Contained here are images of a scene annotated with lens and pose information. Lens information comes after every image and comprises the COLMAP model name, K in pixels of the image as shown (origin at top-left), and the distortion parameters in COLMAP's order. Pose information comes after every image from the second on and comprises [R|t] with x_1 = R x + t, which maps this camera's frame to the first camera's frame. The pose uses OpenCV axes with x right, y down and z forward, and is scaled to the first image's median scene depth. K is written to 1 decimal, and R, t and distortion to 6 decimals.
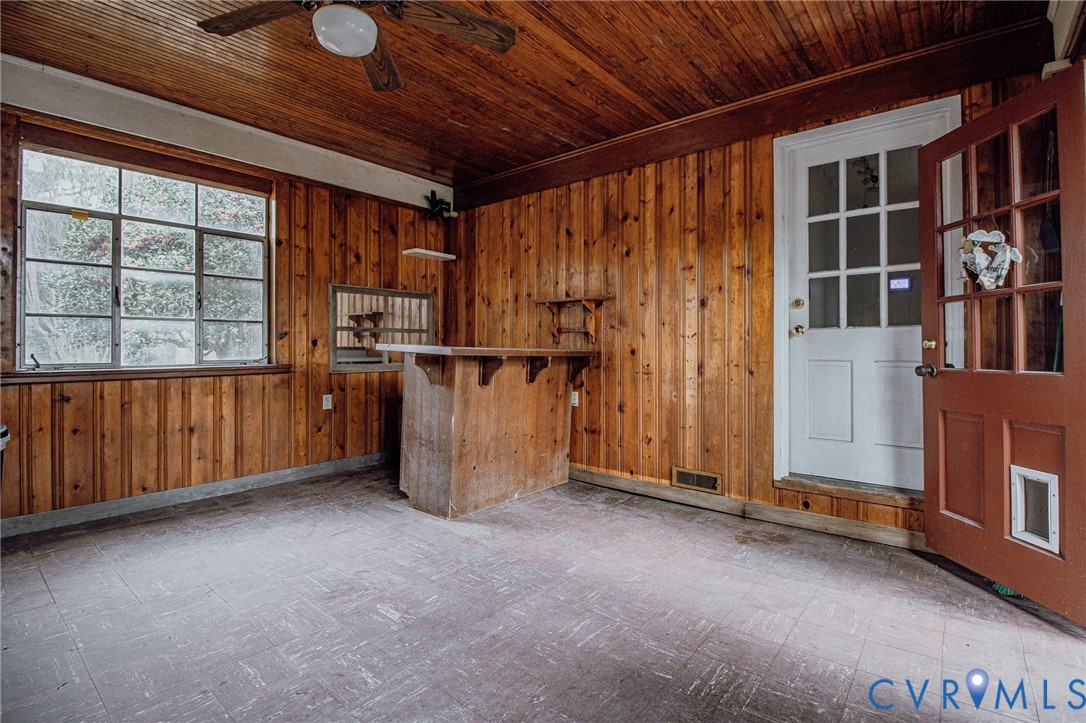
lens RADIAL K [[492.9, 0, 554.3], [0, 492.9, 341.2], [0, 0, 1]] dist [-0.020120, -0.000903]
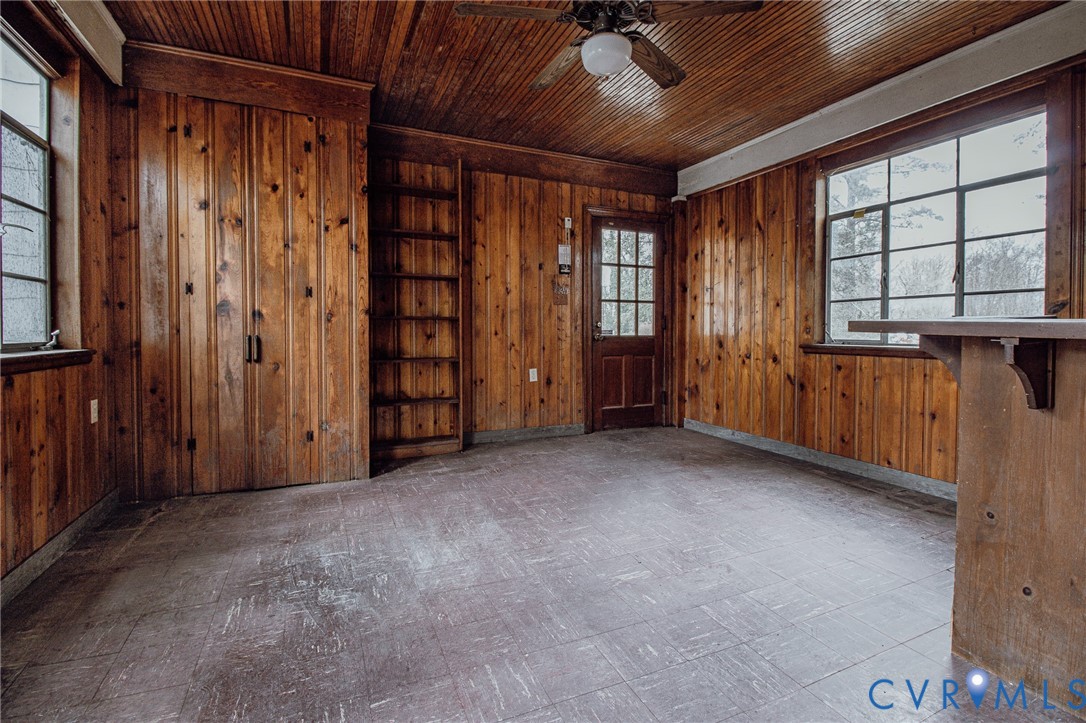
lens RADIAL K [[492.9, 0, 542.0], [0, 492.9, 341.4], [0, 0, 1]] dist [-0.020120, -0.000903]
pose [[-0.452236, 0.017945, -0.891718, 0.453968], [0.003797, 0.999827, 0.018194, 0.026496], [0.891890, 0.004842, -0.452226, 0.884298]]
